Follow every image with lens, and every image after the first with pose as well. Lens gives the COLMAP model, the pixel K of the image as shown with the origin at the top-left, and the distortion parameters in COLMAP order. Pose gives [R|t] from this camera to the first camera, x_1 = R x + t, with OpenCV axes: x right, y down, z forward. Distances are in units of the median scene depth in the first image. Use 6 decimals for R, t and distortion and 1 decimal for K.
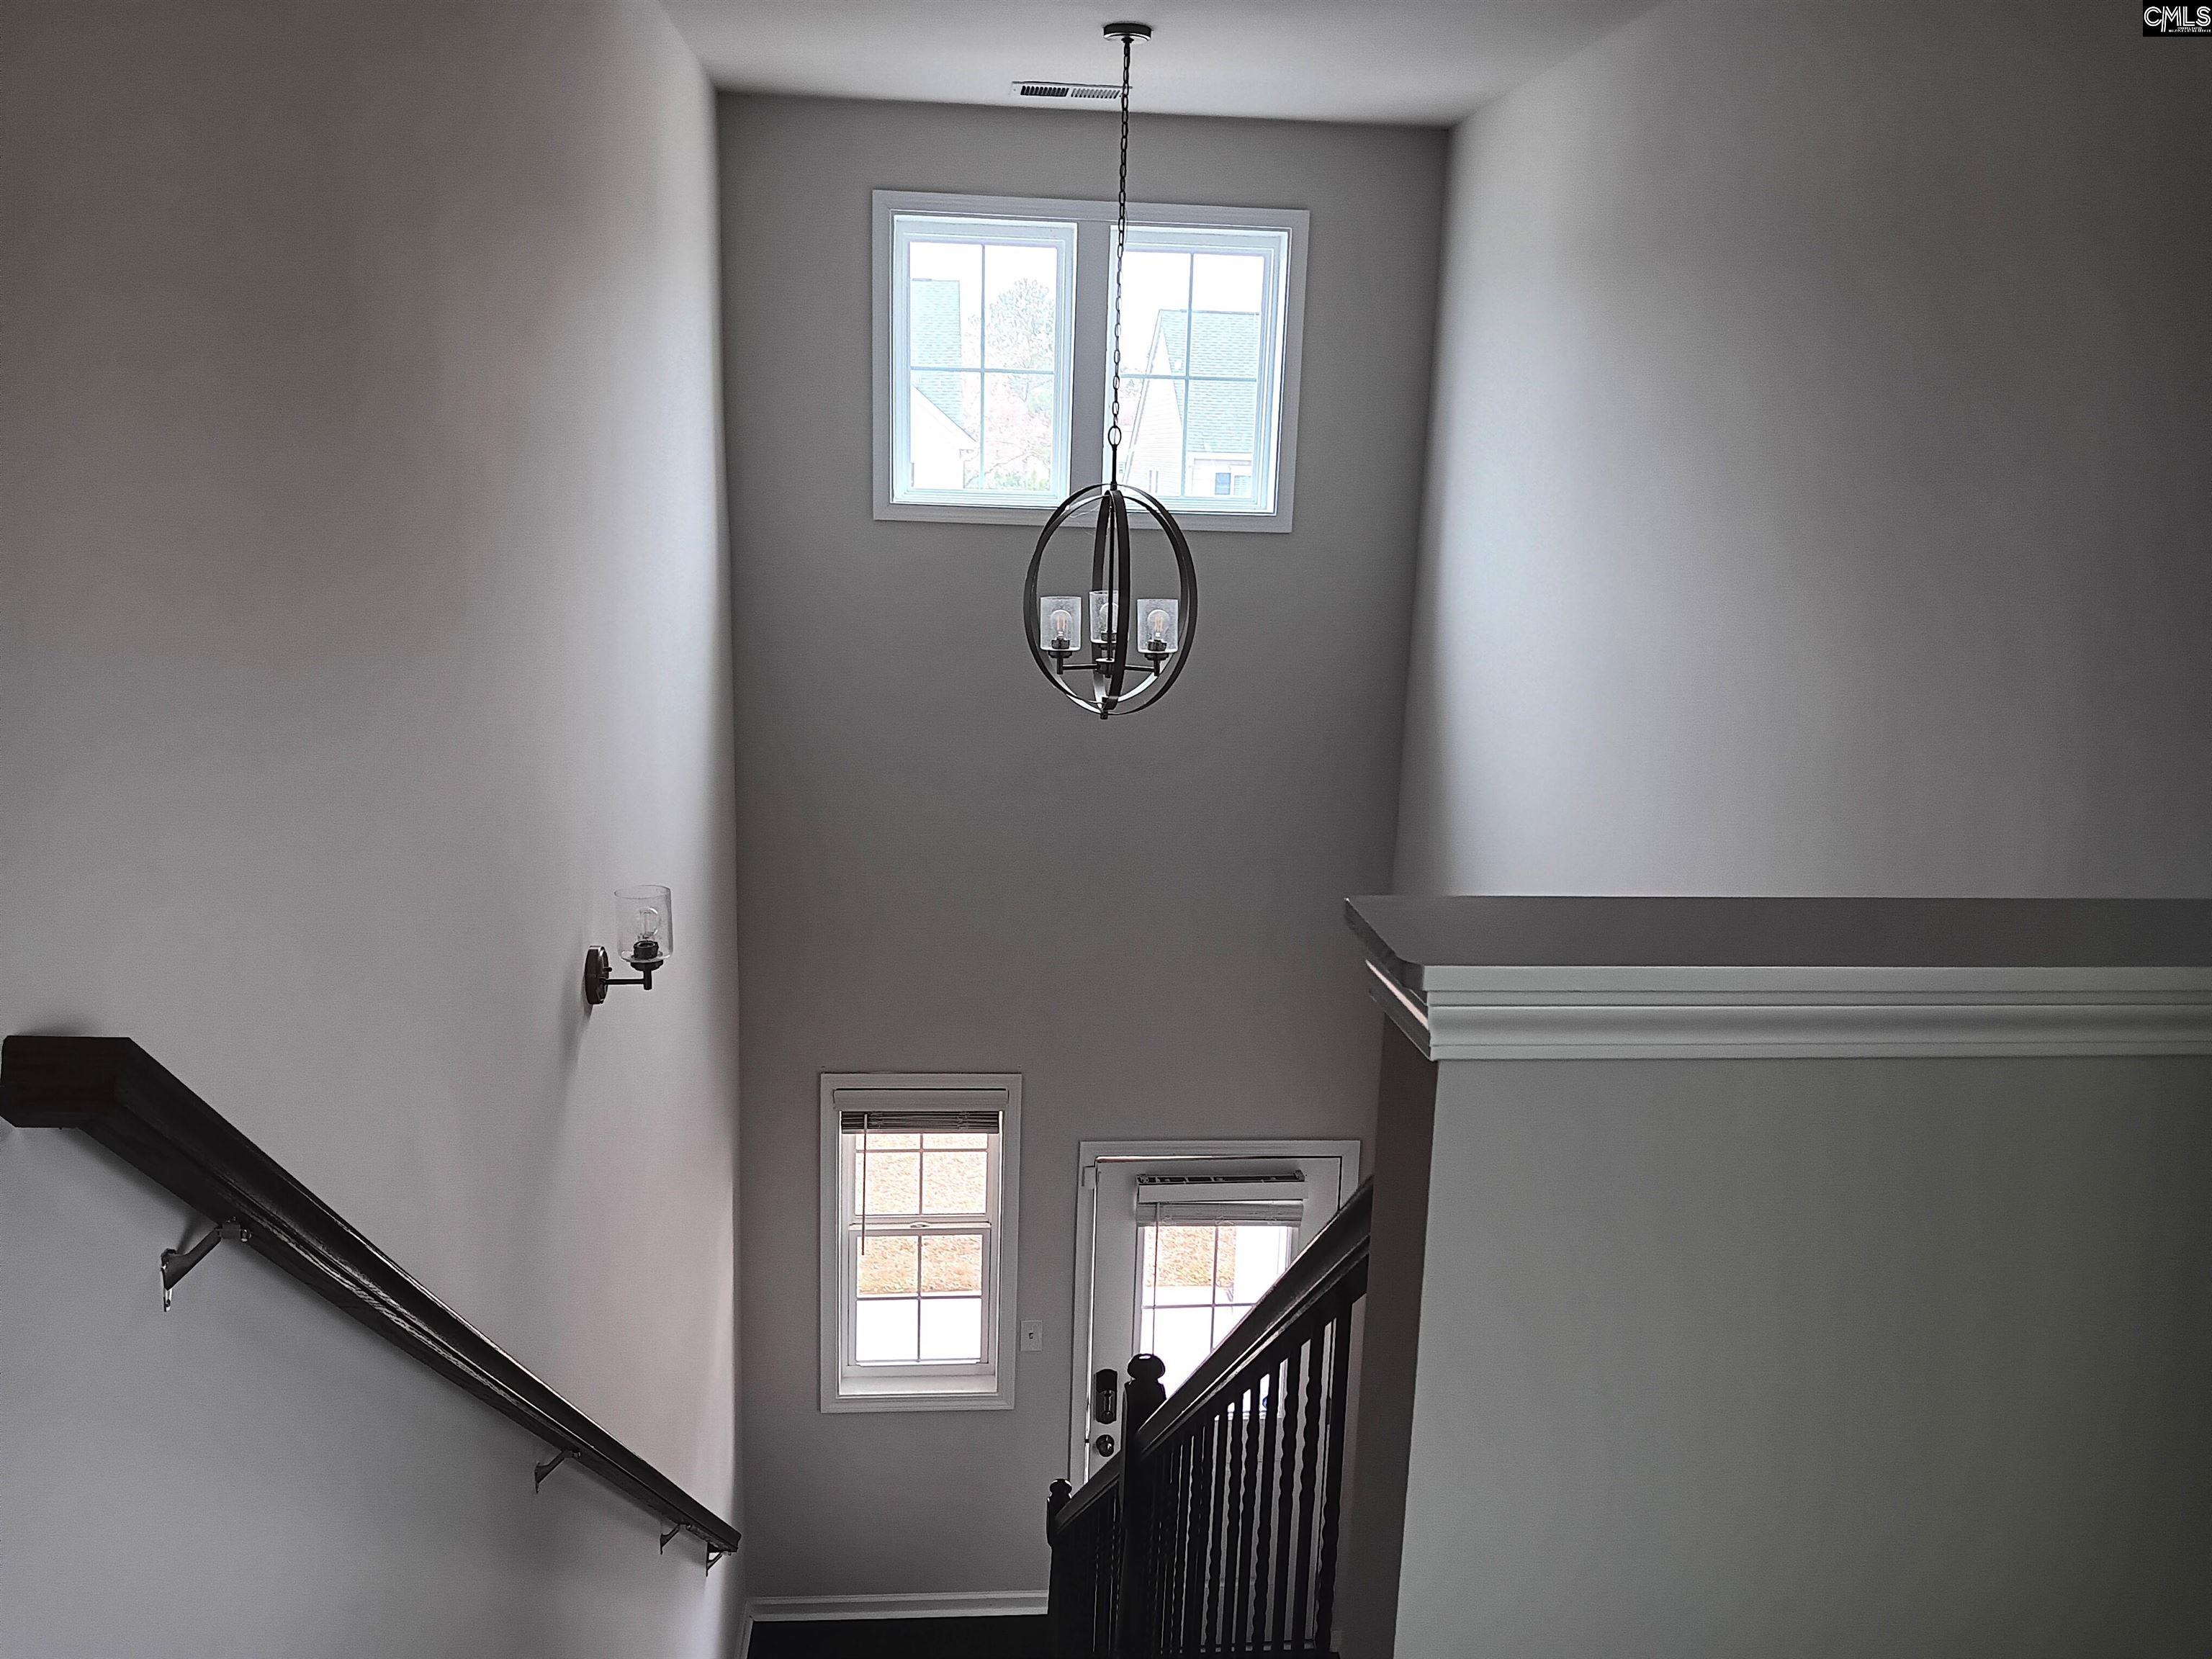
lens RADIAL K [[1730.8, 0, 1106.0], [0, 1730.8, 829.5], [0, 0, 1]] dist [-0.004916, -0.002861]
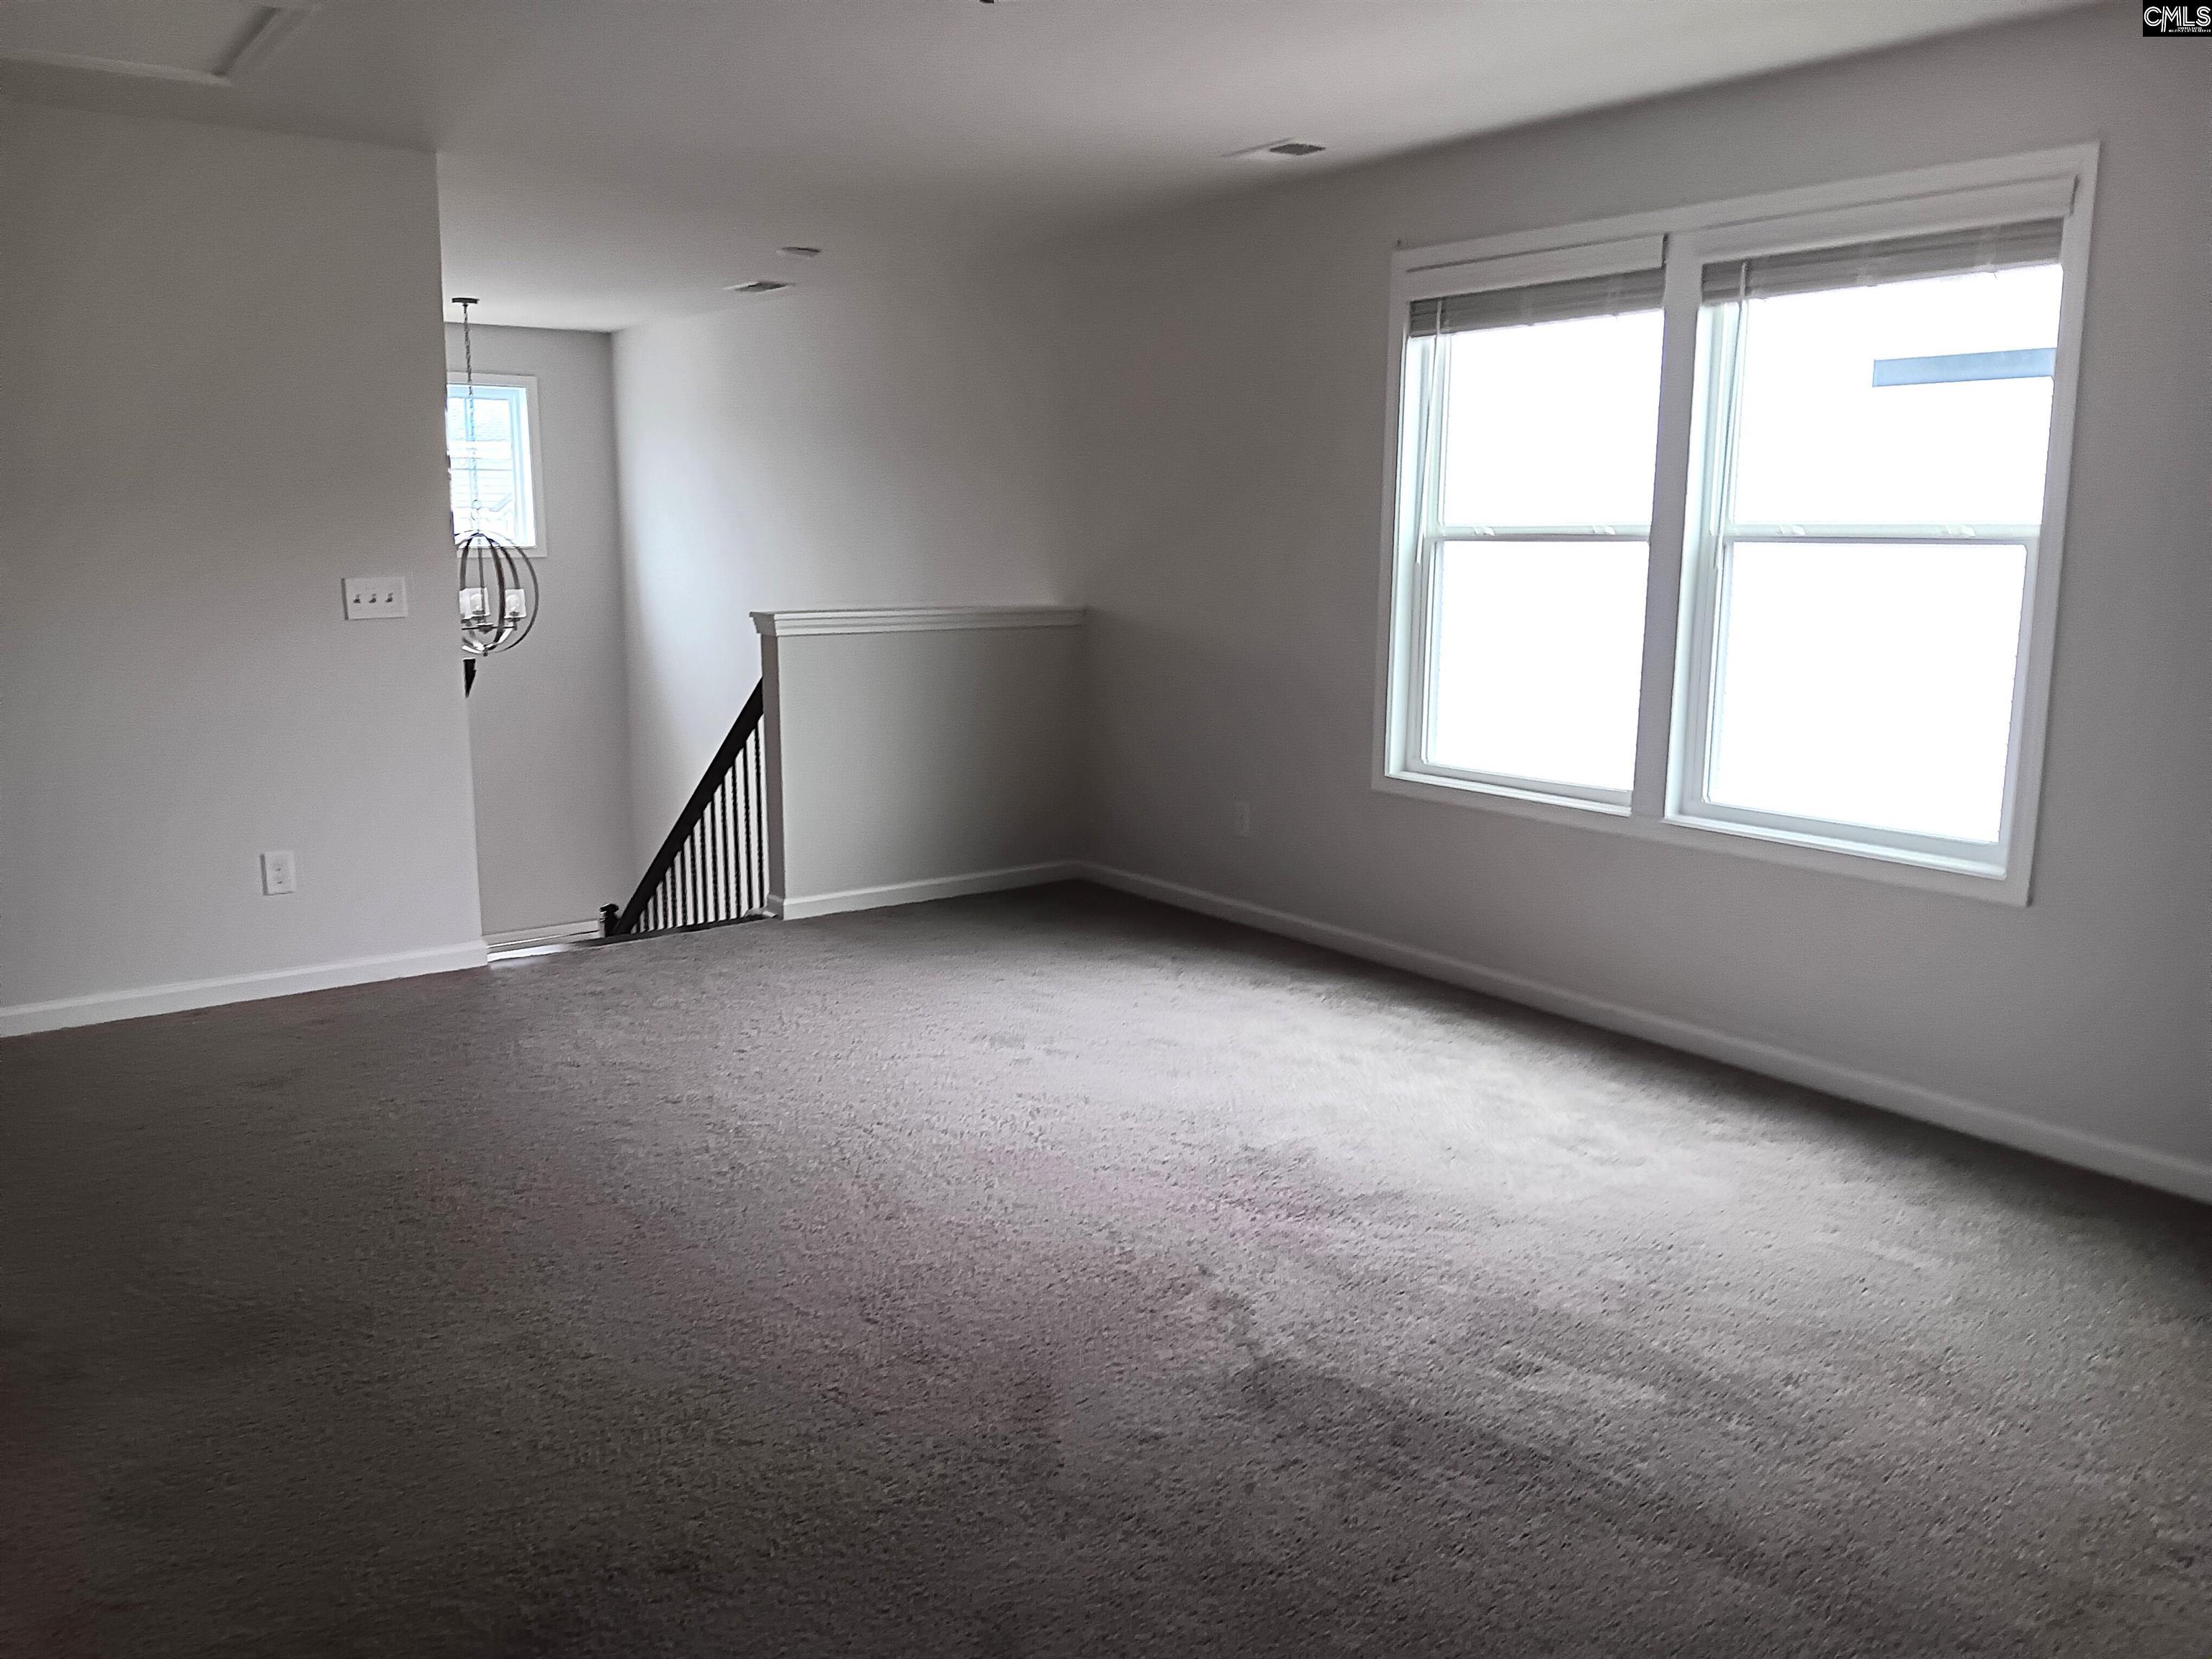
lens RADIAL K [[1730.8, 0, 1106.0], [0, 1730.8, 829.5], [0, 0, 1]] dist [-0.004916, -0.002861]
pose [[0.852481, -0.122417, 0.508223, -0.420761], [0.134847, 0.990788, 0.012464, 0.197269], [-0.505067, 0.057907, 0.861135, -0.981003]]
